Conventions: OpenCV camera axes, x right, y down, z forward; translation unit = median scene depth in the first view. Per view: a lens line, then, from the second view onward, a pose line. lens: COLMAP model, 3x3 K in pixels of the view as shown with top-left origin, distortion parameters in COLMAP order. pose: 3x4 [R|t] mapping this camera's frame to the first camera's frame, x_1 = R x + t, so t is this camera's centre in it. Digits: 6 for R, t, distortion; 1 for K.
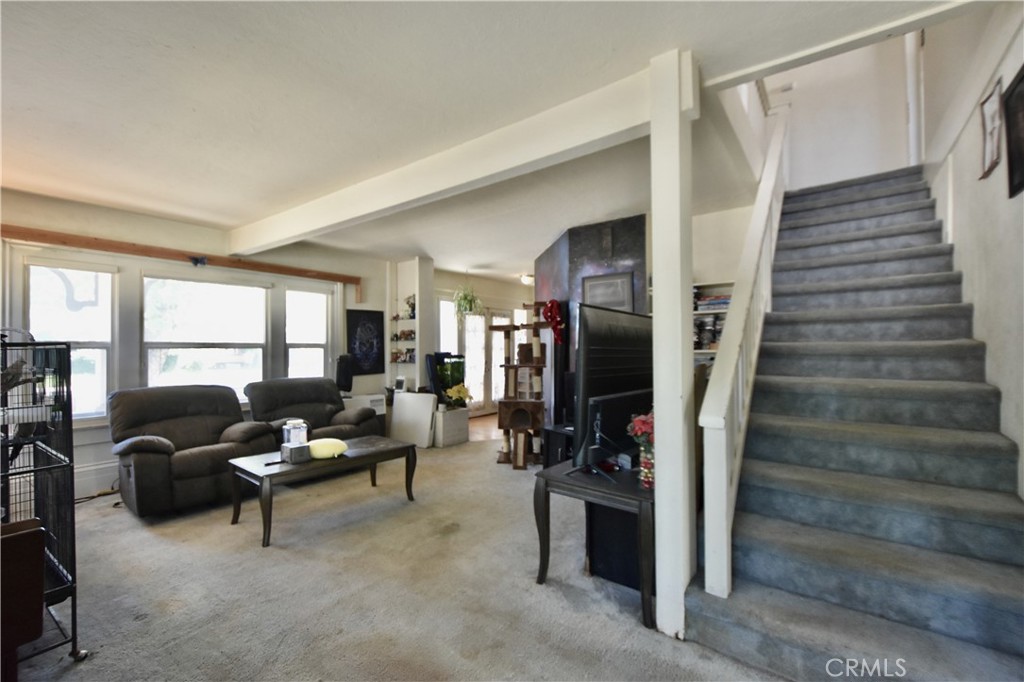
lens RADIAL K [[448.8, 0, 498.6], [0, 448.8, 359.2], [0, 0, 1]] dist [0.005327, -0.004089]
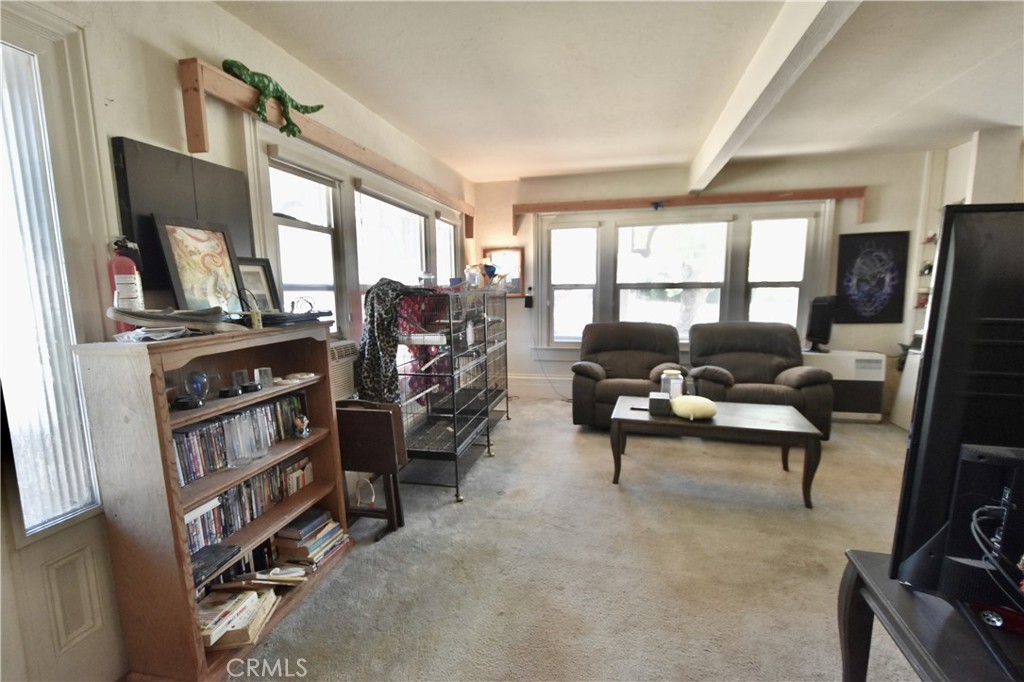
lens RADIAL K [[448.8, 0, 505.2], [0, 448.8, 347.0], [0, 0, 1]] dist [0.005327, -0.004089]
pose [[0.403258, 0.114326, -0.907917, 0.181324], [-0.014551, 0.992841, 0.118557, -0.007816], [0.914971, -0.034598, 0.402034, 0.237642]]
